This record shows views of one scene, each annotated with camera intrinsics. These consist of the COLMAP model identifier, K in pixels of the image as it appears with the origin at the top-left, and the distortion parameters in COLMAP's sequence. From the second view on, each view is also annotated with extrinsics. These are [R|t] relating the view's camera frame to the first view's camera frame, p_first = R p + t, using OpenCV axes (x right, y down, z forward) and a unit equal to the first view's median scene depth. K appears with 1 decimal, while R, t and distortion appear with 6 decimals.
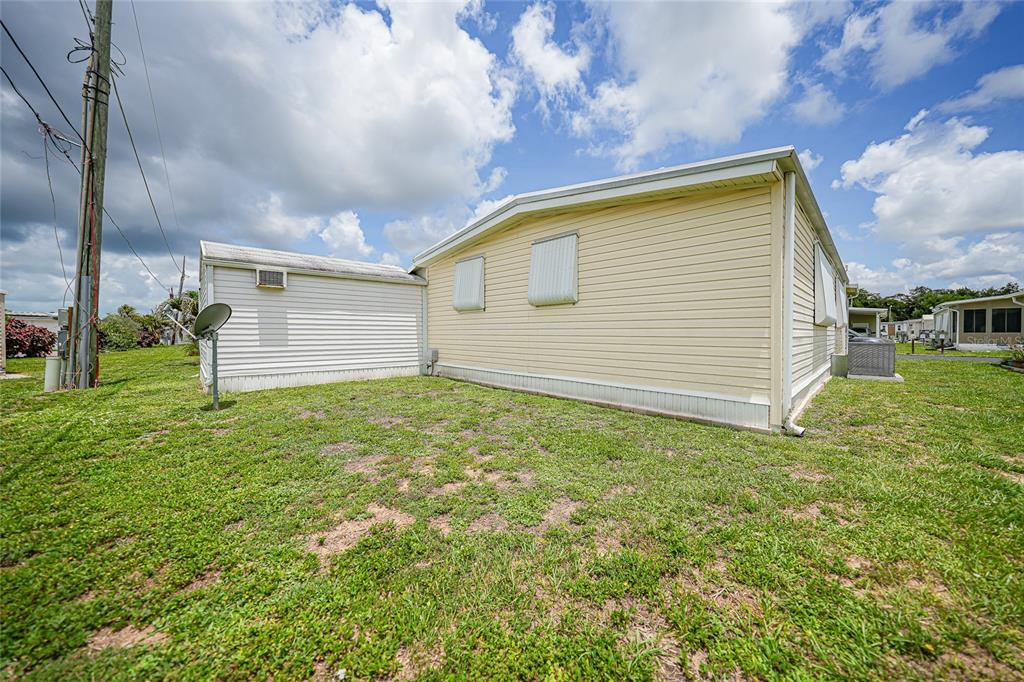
lens RADIAL K [[357.7, 0, 514.6], [0, 357.7, 339.1], [0, 0, 1]] dist [-0.024598, 0.006206]
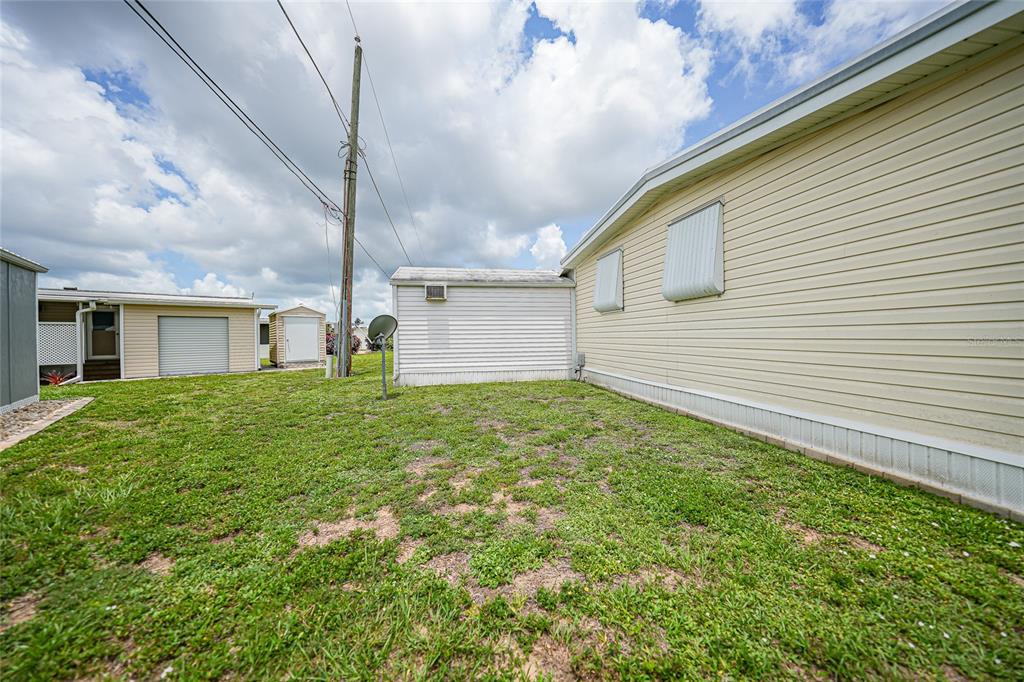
lens RADIAL K [[357.7, 0, 514.6], [0, 357.7, 339.1], [0, 0, 1]] dist [-0.024598, 0.006206]
pose [[0.847592, -0.007245, -0.530599, 0.174777], [0.002943, 0.999956, -0.008952, -0.001780], [0.530640, 0.006025, 0.847576, 0.128733]]
